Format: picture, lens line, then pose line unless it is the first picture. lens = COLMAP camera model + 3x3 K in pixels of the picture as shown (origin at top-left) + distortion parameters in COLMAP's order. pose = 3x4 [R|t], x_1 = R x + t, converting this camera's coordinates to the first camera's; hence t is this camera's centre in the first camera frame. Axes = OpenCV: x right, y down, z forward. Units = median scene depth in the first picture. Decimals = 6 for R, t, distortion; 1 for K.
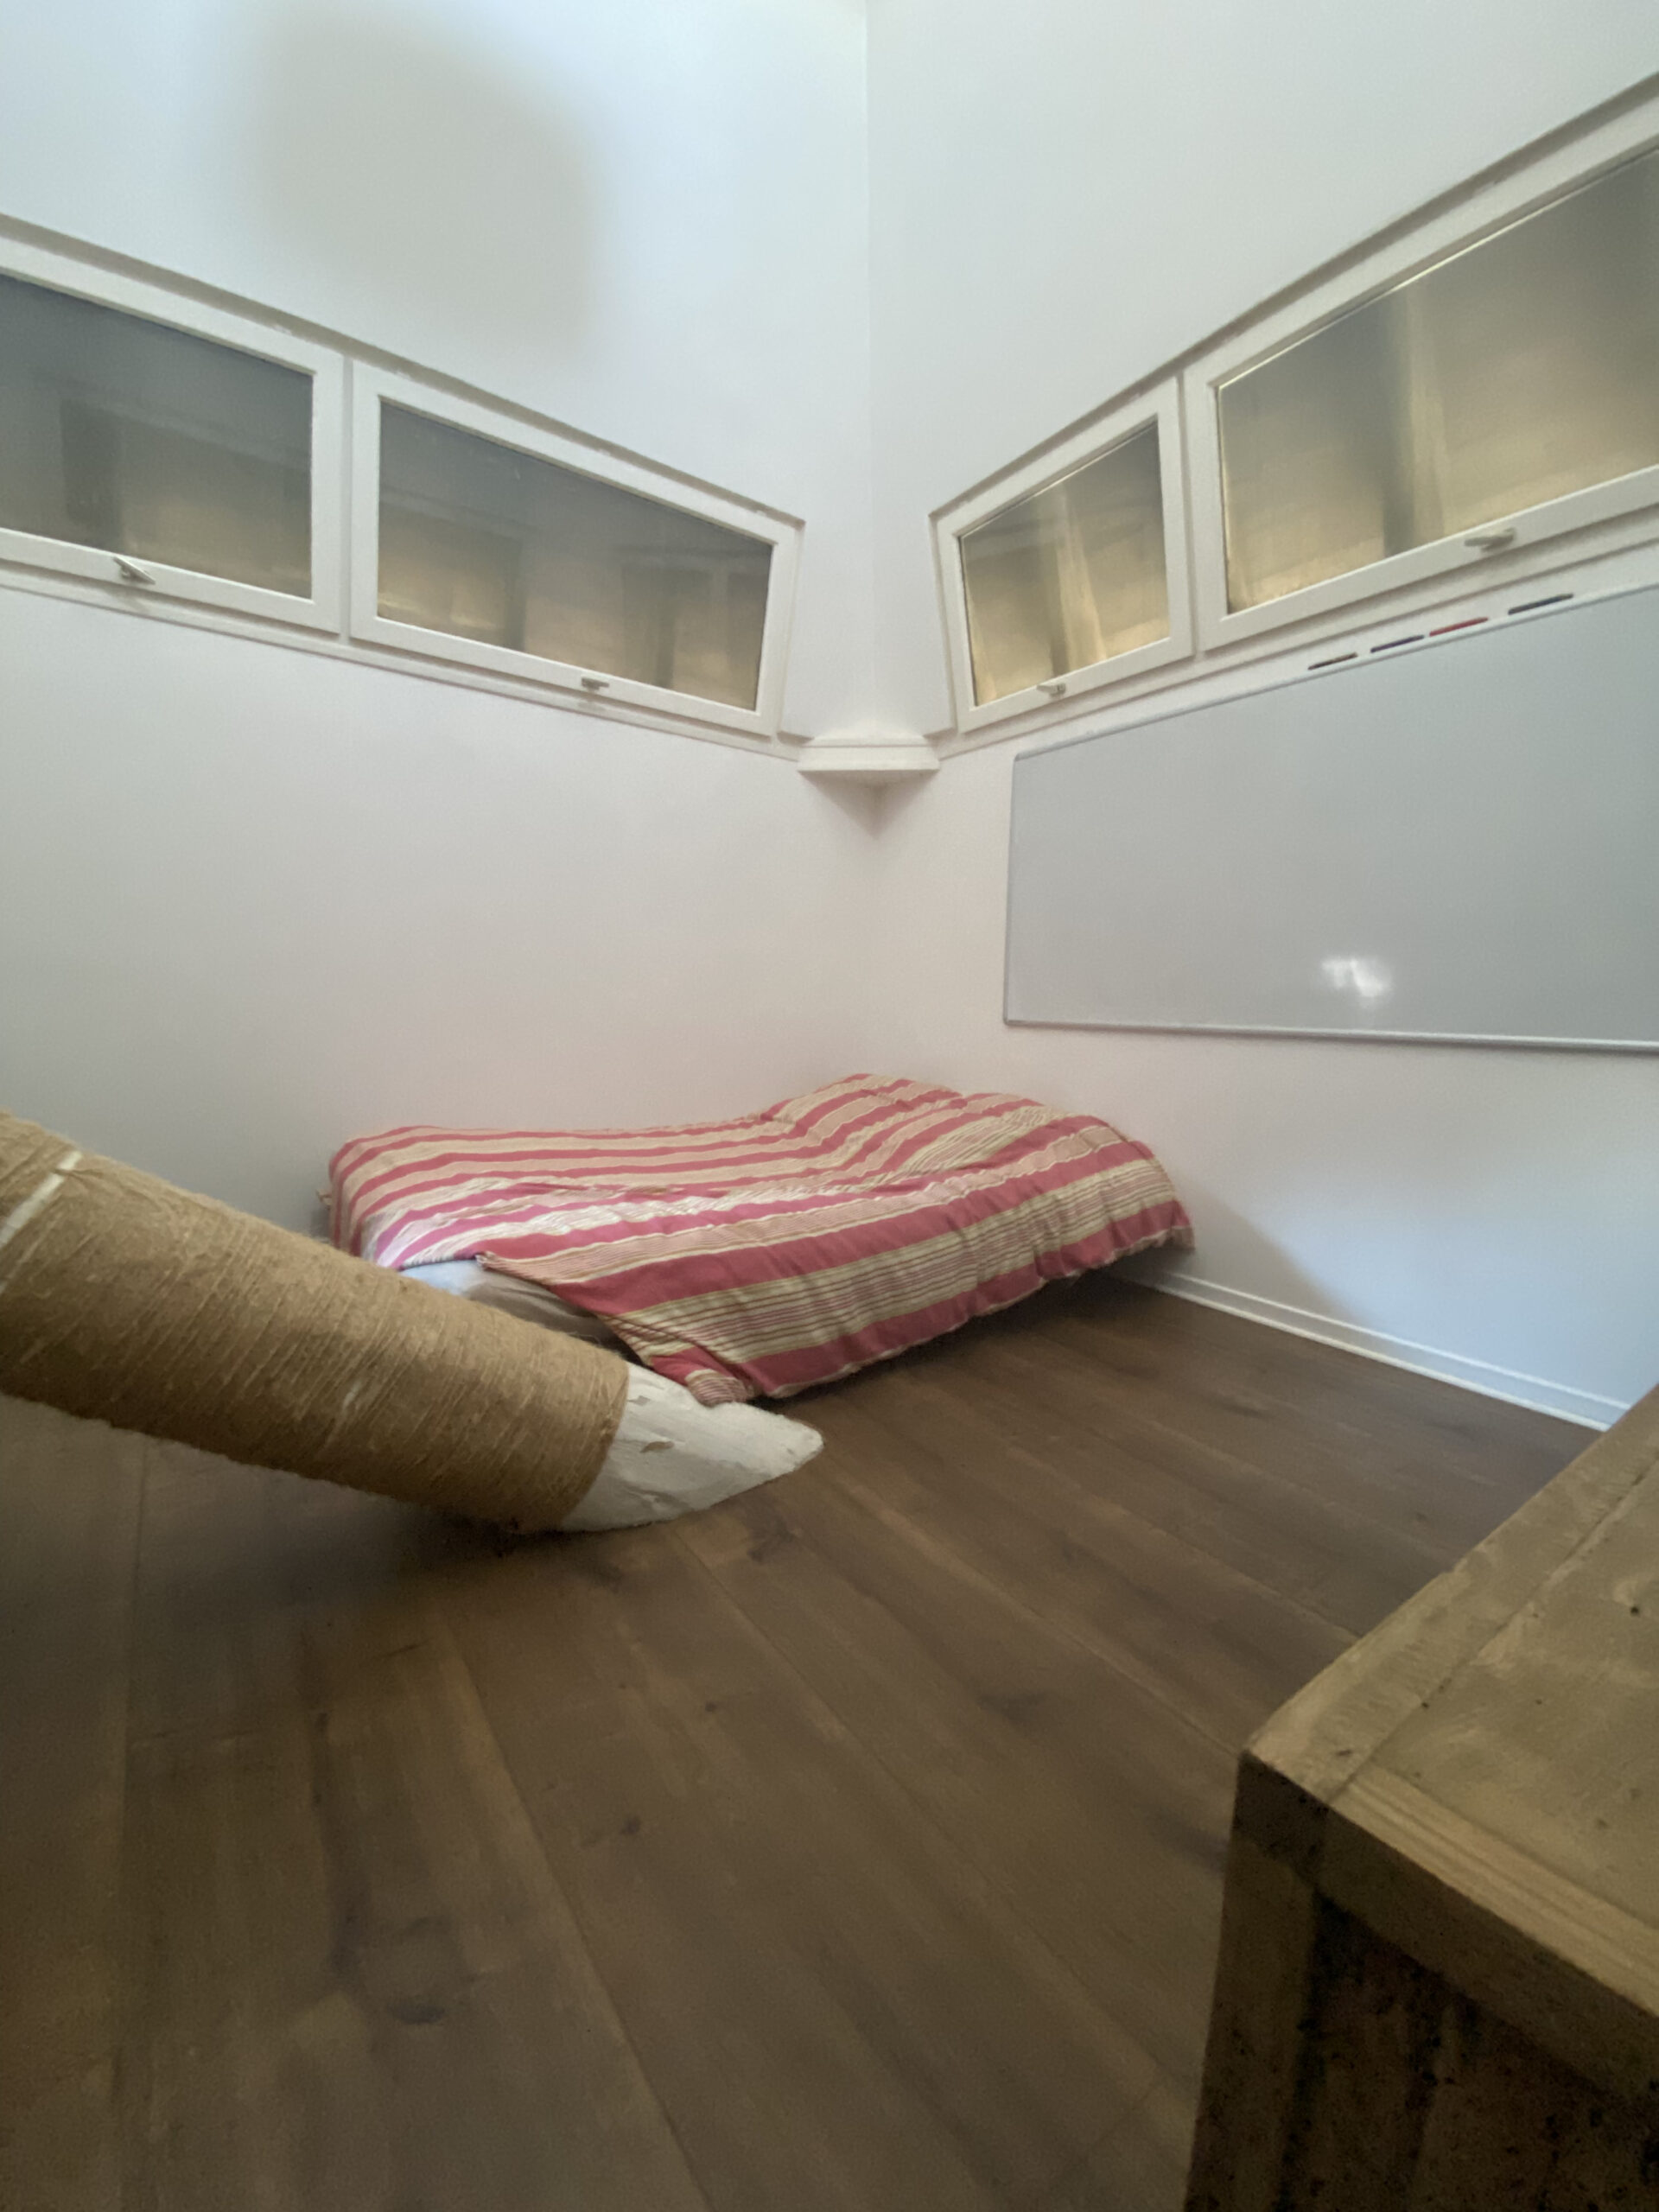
lens RADIAL K [[898.4, 0, 829.7], [0, 898.4, 1108.8], [0, 0, 1]] dist [-0.000698, -0.002601]
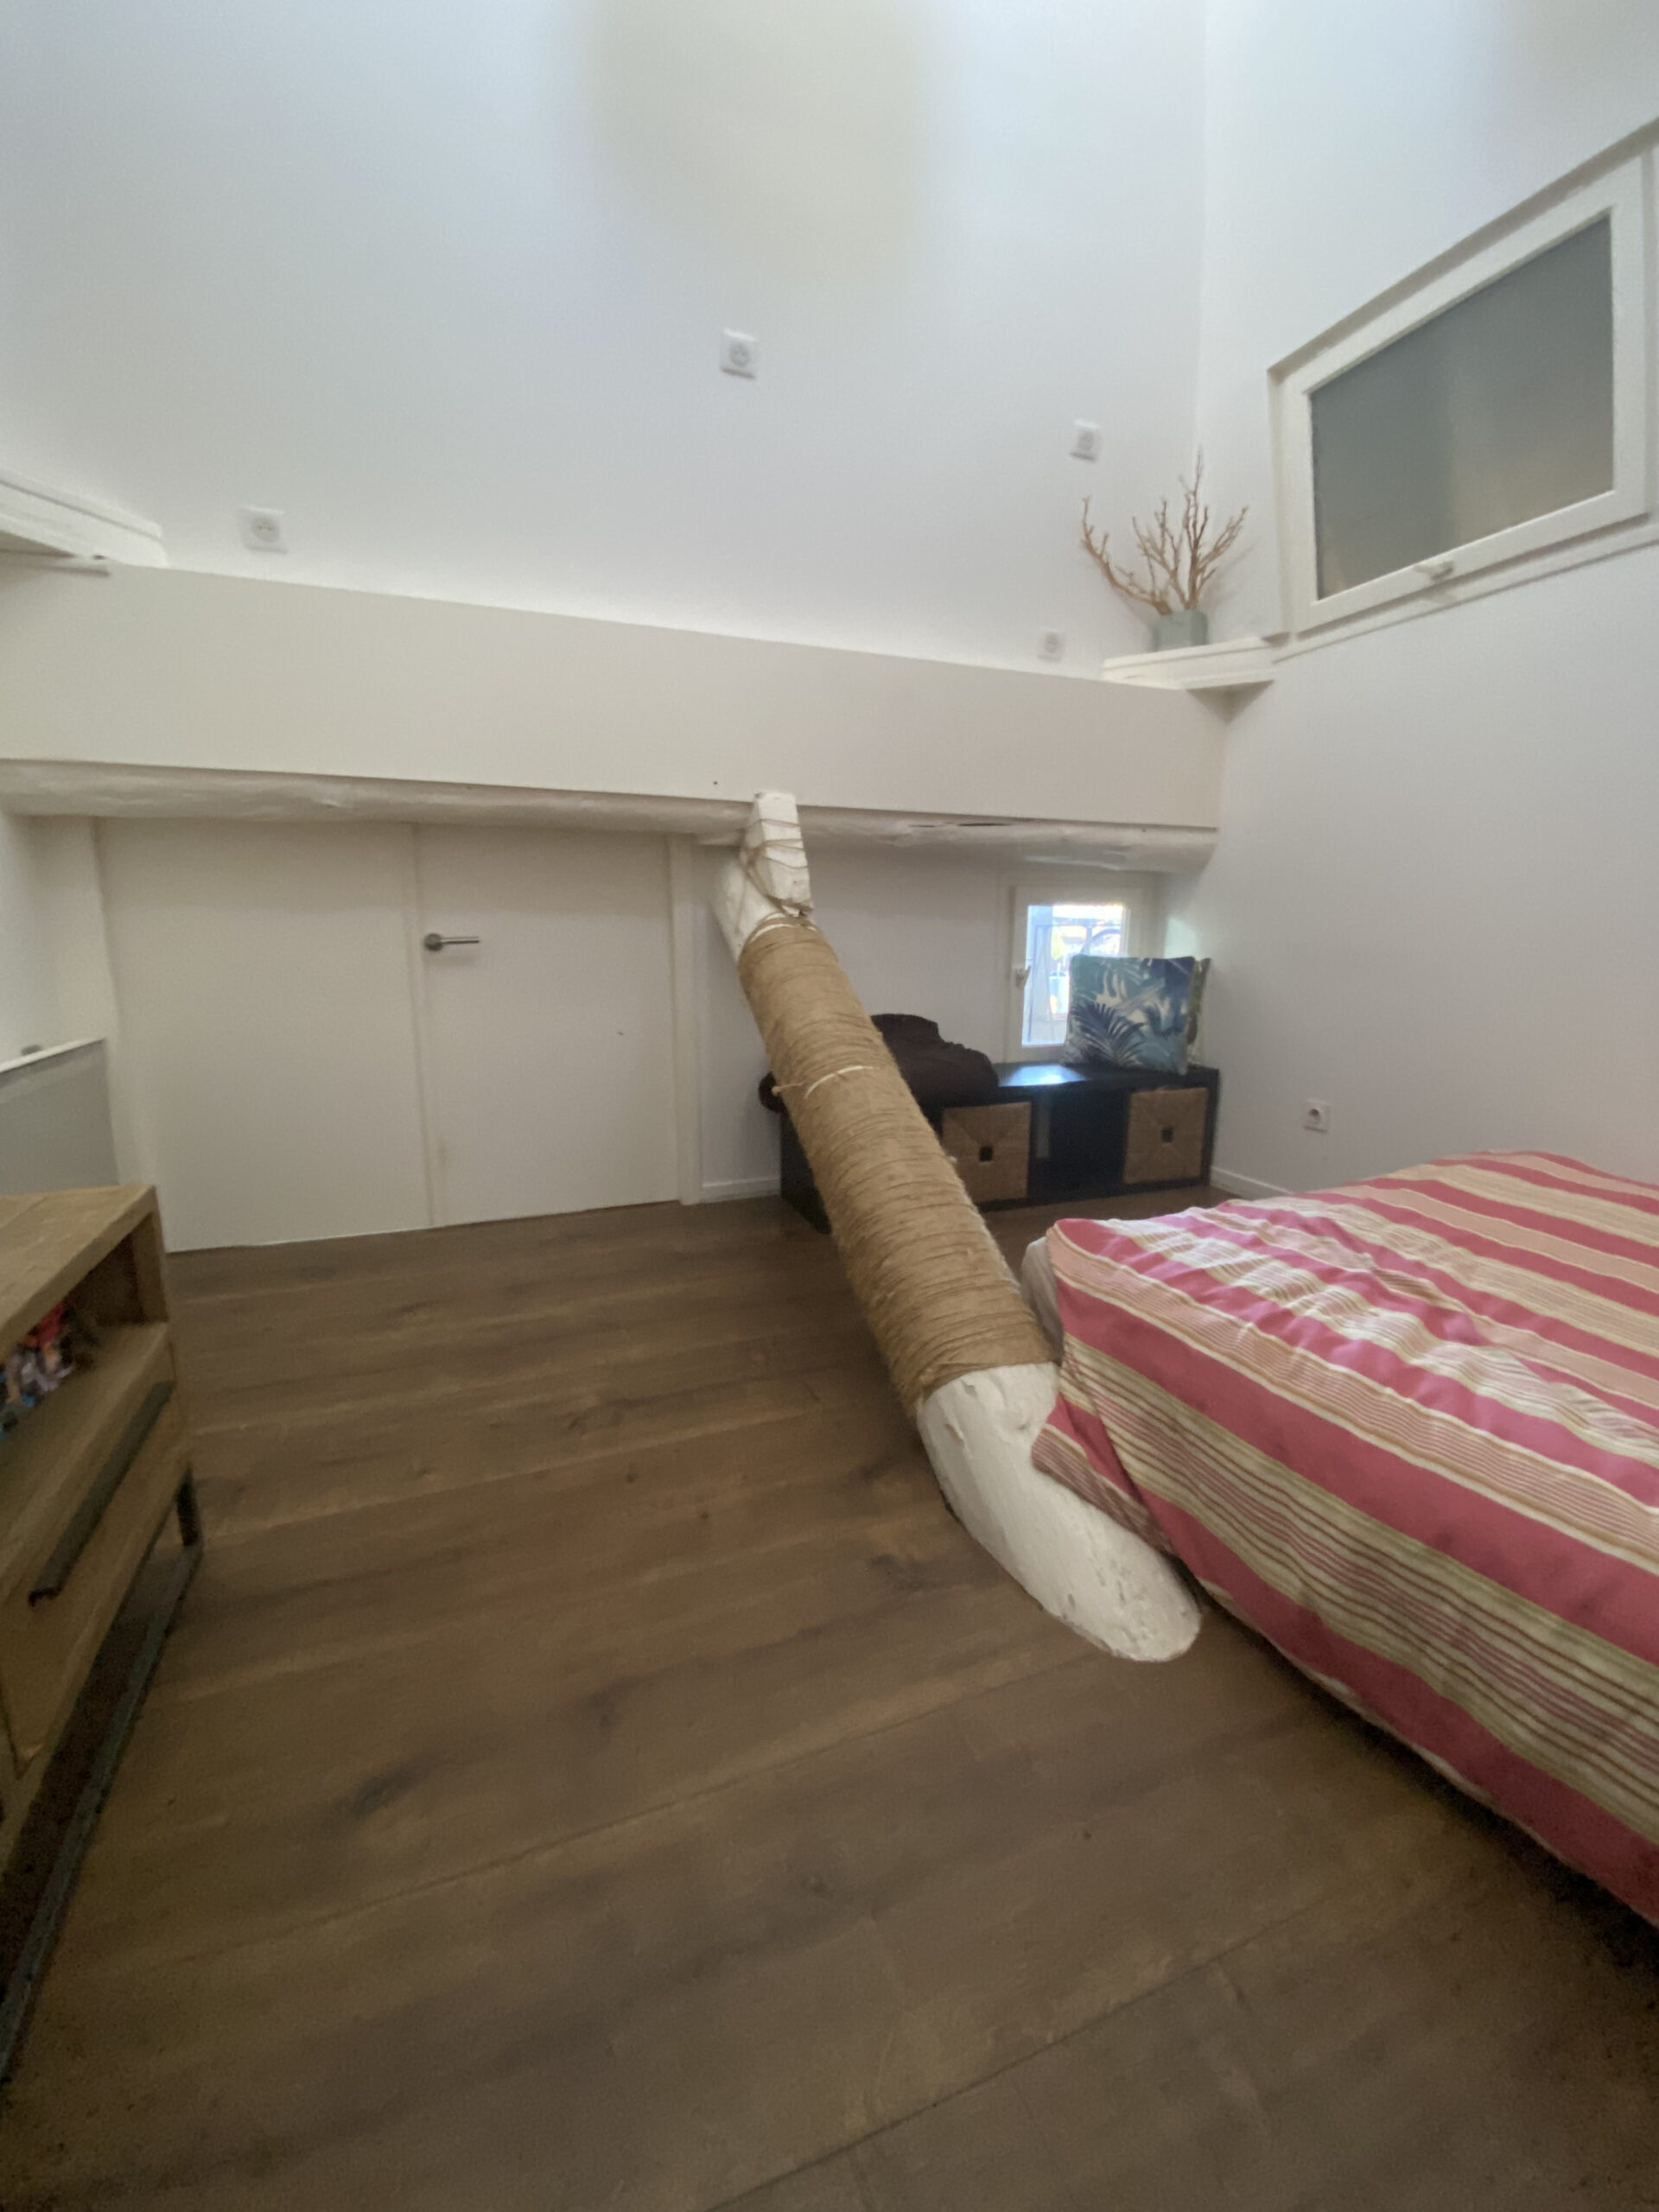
lens RADIAL K [[898.4, 0, 826.7], [0, 898.4, 1101.5], [0, 0, 1]] dist [-0.000698, -0.002601]
pose [[-0.239103, 0.162654, -0.957274, 0.661109], [-0.130601, 0.971524, 0.197696, -0.153528], [0.962171, 0.172290, -0.211051, 0.874602]]
